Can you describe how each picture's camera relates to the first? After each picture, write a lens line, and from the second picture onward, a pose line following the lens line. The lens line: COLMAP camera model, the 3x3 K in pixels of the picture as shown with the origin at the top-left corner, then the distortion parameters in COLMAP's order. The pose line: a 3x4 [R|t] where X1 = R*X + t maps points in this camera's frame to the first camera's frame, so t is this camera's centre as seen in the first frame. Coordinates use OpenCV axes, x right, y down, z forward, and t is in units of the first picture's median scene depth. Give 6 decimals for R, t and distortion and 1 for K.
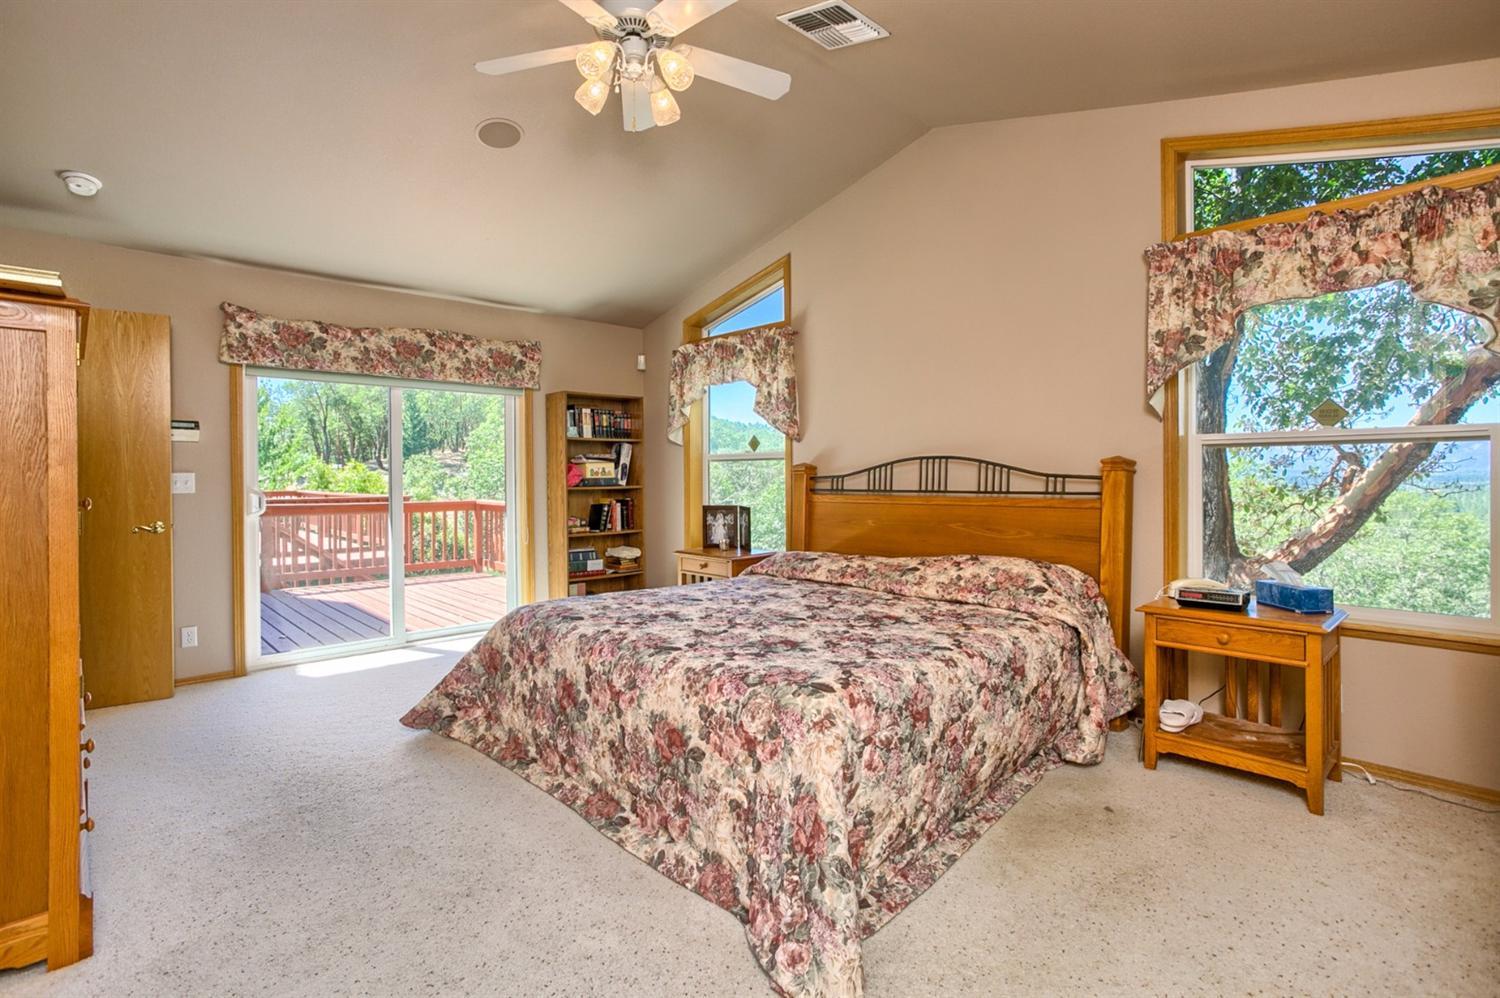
lens RADIAL K [[738.3, 0, 749.1], [0, 738.3, 482.8], [0, 0, 1]] dist [-0.060101, 0.043637]
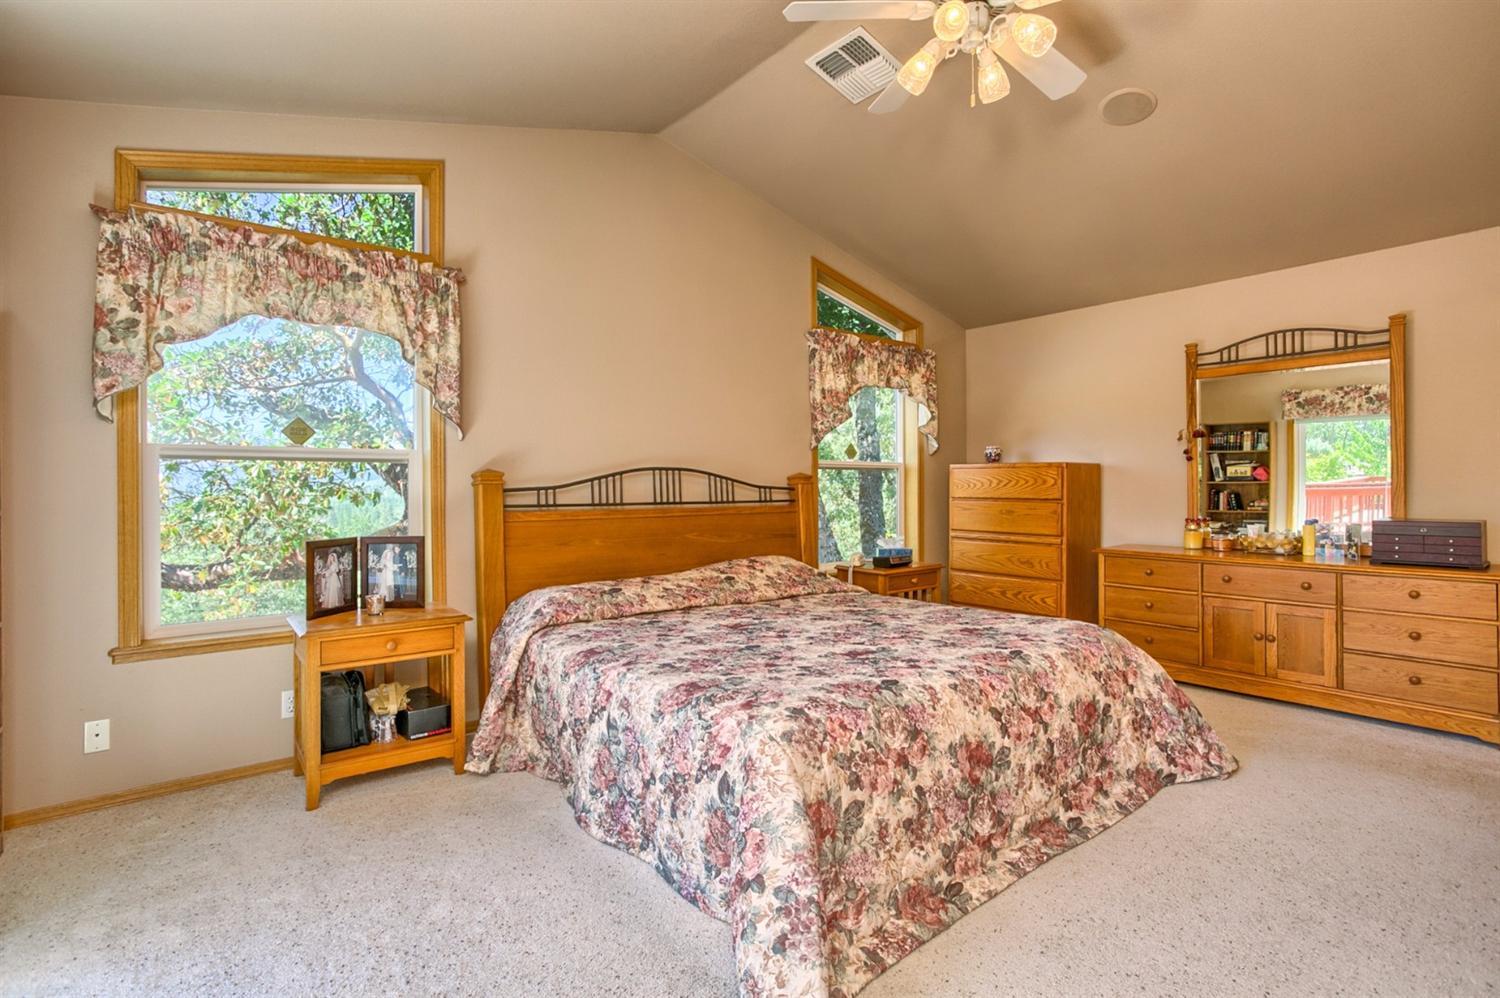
lens RADIAL K [[738.3, 0, 749.1], [0, 738.3, 482.8], [0, 0, 1]] dist [-0.060101, 0.043637]
pose [[0.068599, 0.009785, 0.997596, -0.763924], [0.011281, 0.999880, -0.010583, -0.003845], [-0.997581, 0.011980, 0.068481, 0.861114]]
